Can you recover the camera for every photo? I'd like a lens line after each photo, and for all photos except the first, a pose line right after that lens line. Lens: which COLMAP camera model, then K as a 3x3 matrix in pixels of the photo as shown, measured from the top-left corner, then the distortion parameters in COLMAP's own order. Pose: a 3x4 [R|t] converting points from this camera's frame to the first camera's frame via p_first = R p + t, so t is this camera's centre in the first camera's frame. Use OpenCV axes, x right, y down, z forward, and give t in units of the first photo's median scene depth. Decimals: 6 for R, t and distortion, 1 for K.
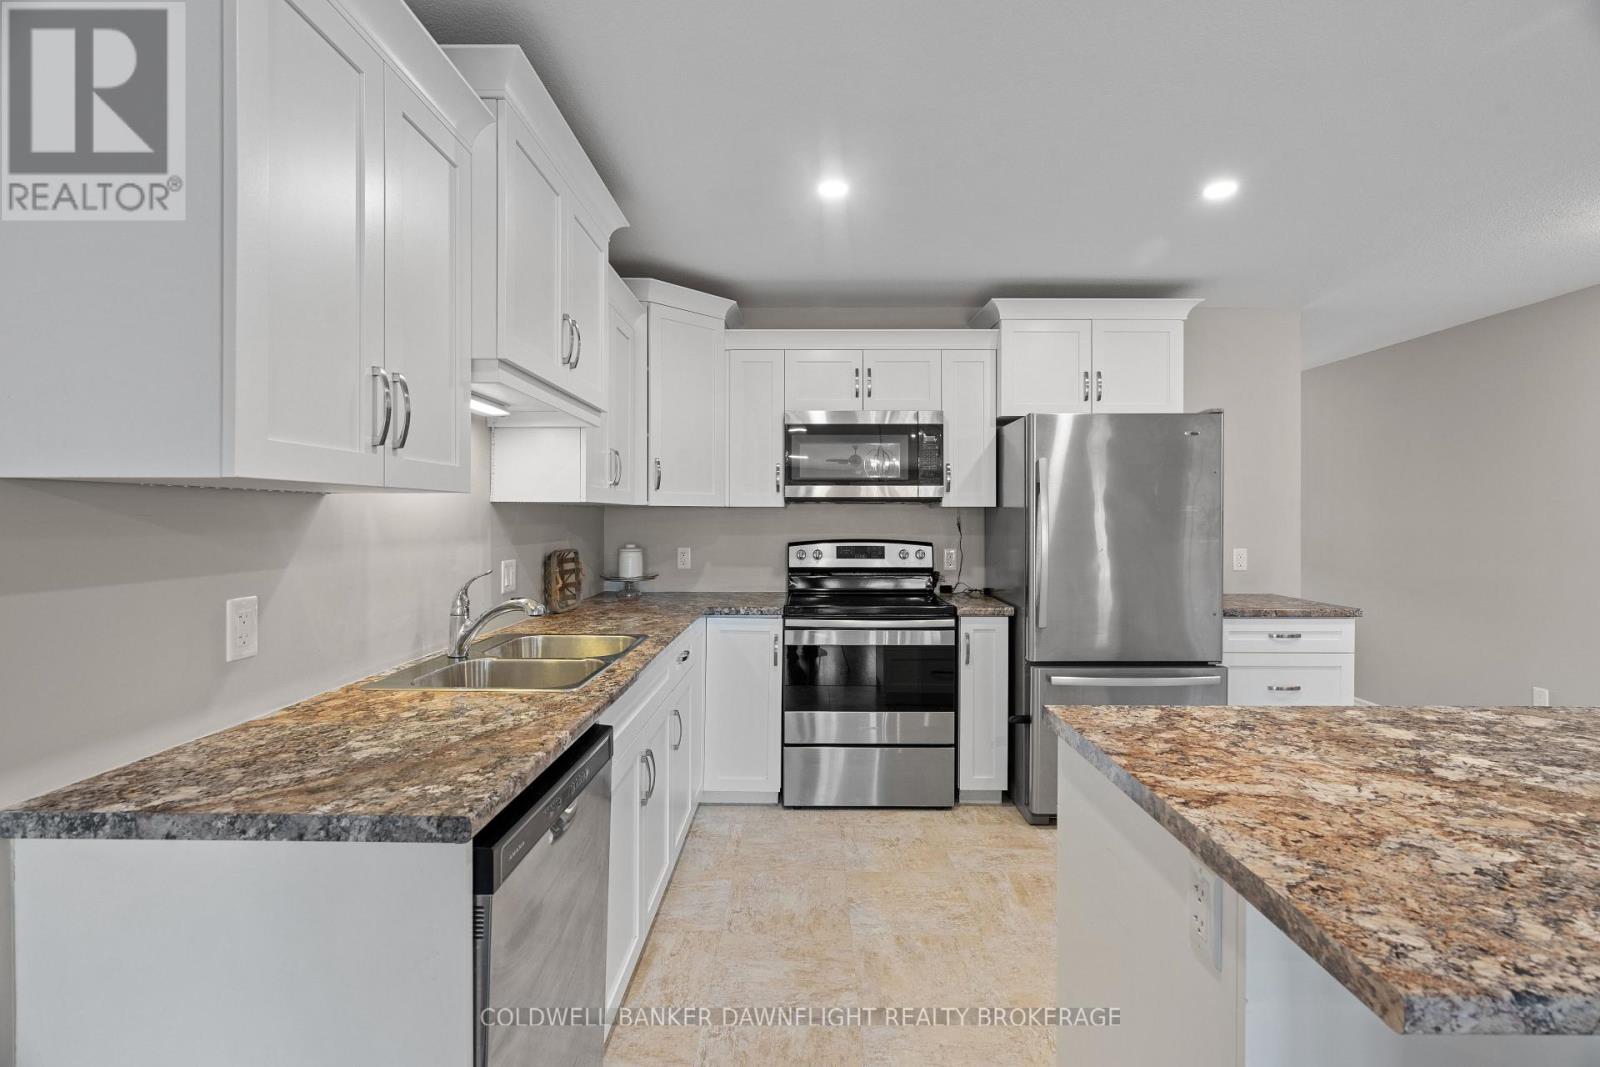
lens RADIAL K [[730.5, 0, 804.9], [0, 730.5, 514.7], [0, 0, 1]] dist [-0.006457, 0.001626]
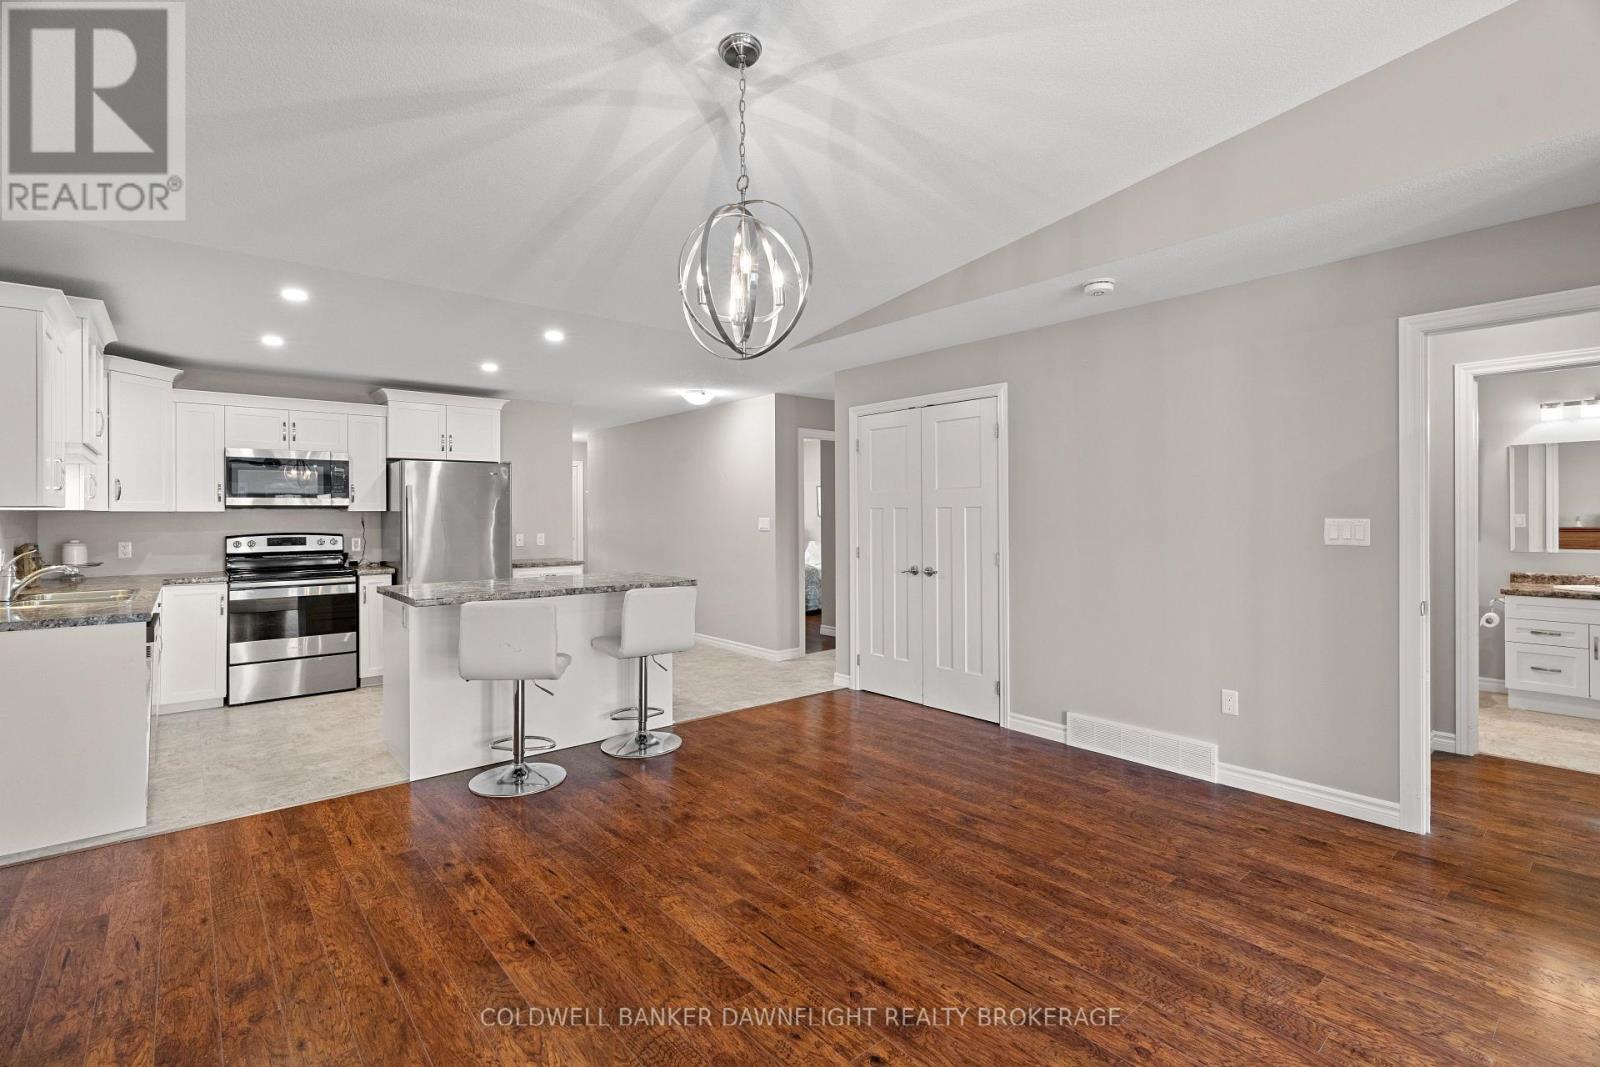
lens RADIAL K [[730.5, 0, 804.9], [0, 730.5, 514.7], [0, 0, 1]] dist [-0.006457, 0.001626]
pose [[0.757745, -0.004453, 0.652535, -0.104075], [0.004994, 0.999987, 0.001025, 0.000113], [-0.652531, 0.002482, 0.757758, -0.917689]]
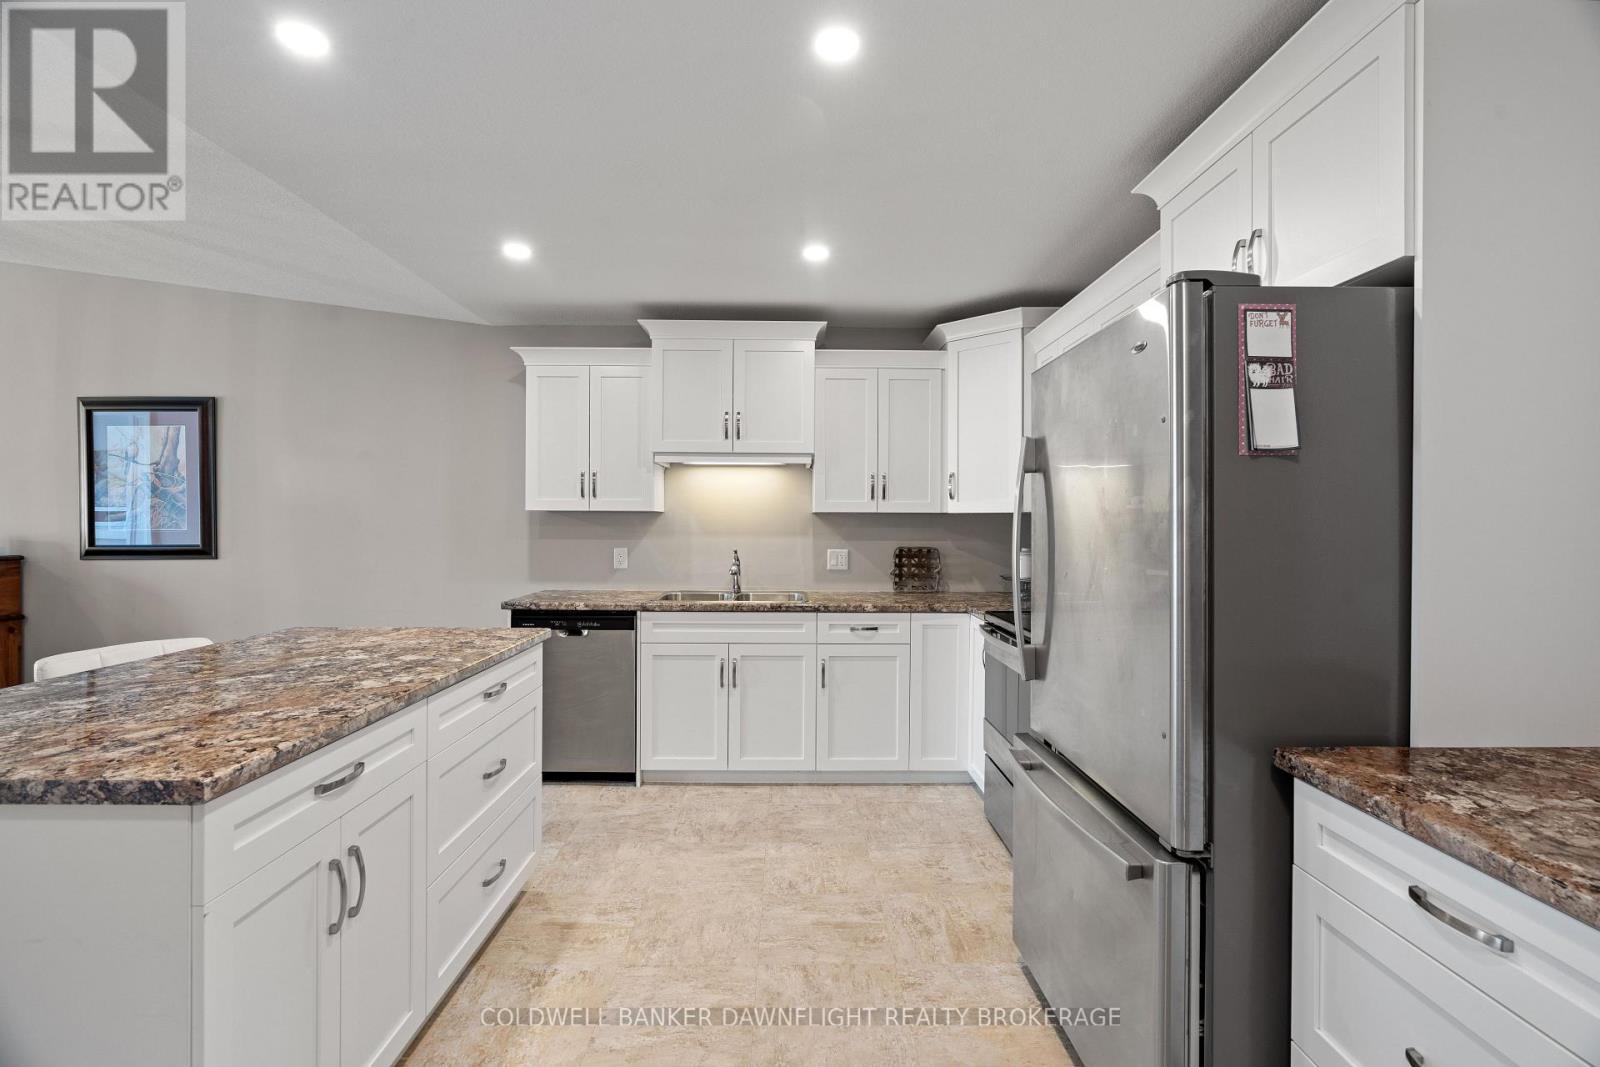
lens RADIAL K [[724.3, 0, 803.2], [0, 724.3, 520.1], [0, 0, 1]] dist [-0.002987, 0.000455]
pose [[0.023611, -0.004557, -0.999711, 0.906829], [-0.003188, 0.999984, -0.004633, 0.004998], [0.999716, 0.003296, 0.023596, 0.691133]]
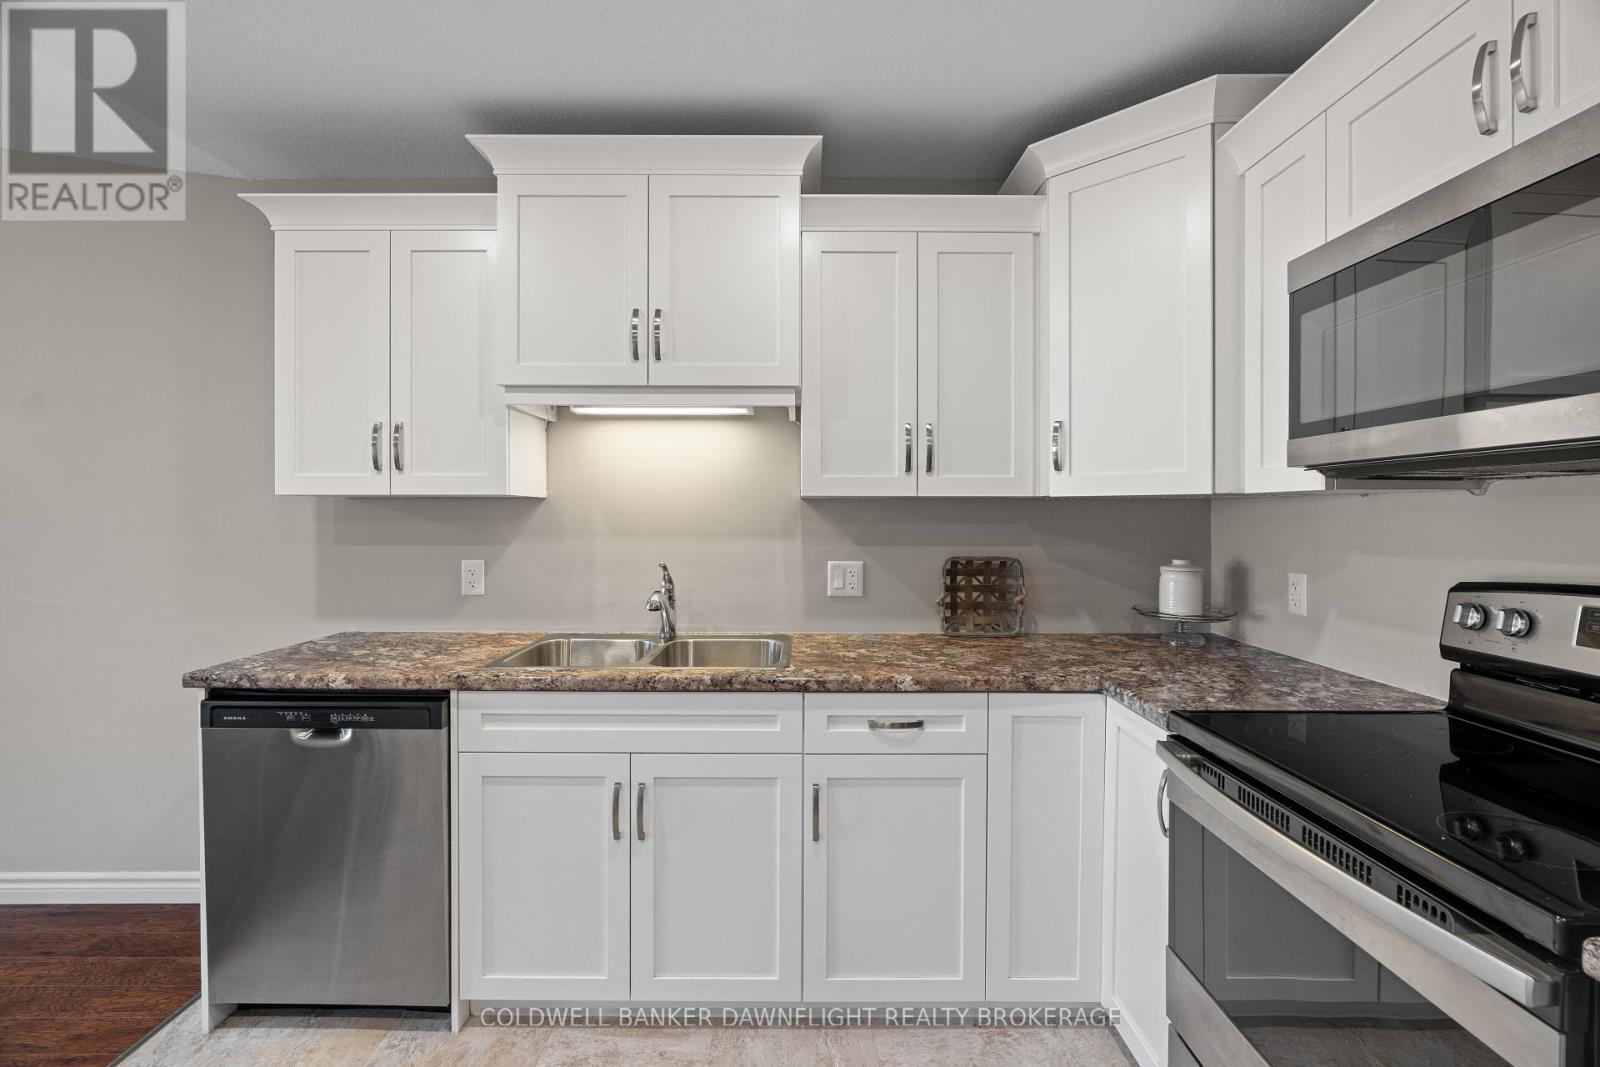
lens RADIAL K [[715.0, 0, 802.4], [0, 715.0, 536.7], [0, 0, 1]] dist [-0.005298, 0.000423]
pose [[0.006868, 0.028836, -0.999561, 0.383063], [0.000222, 0.999584, 0.028838, 0.004402], [0.999976, -0.000420, 0.006859, 0.731747]]
